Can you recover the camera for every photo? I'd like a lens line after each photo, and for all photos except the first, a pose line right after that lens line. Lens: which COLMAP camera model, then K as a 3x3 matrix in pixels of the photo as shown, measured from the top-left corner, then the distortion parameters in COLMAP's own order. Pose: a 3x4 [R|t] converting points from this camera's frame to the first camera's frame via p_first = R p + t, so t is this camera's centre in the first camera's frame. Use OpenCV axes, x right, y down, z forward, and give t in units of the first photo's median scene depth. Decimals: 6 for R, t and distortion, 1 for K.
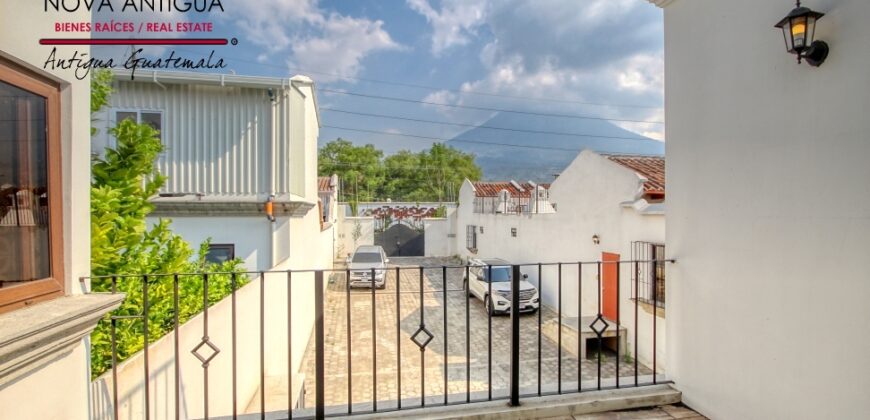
lens RADIAL K [[398.2, 0, 438.1], [0, 398.2, 213.4], [0, 0, 1]] dist [-0.019035, -0.000592]
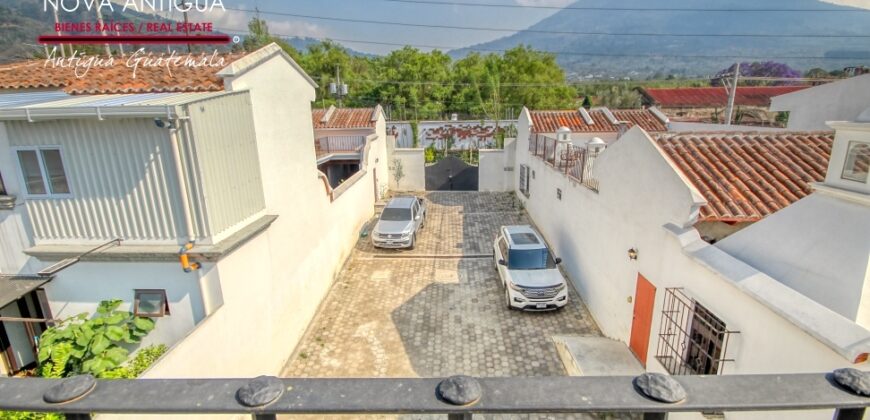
lens RADIAL K [[398.2, 0, 438.1], [0, 398.2, 213.4], [0, 0, 1]] dist [-0.019035, -0.000592]
pose [[0.975455, 0.038613, -0.216788, 0.124205], [0.019657, 0.965306, 0.260379, -0.136275], [0.219321, -0.258249, 0.940854, 0.142843]]
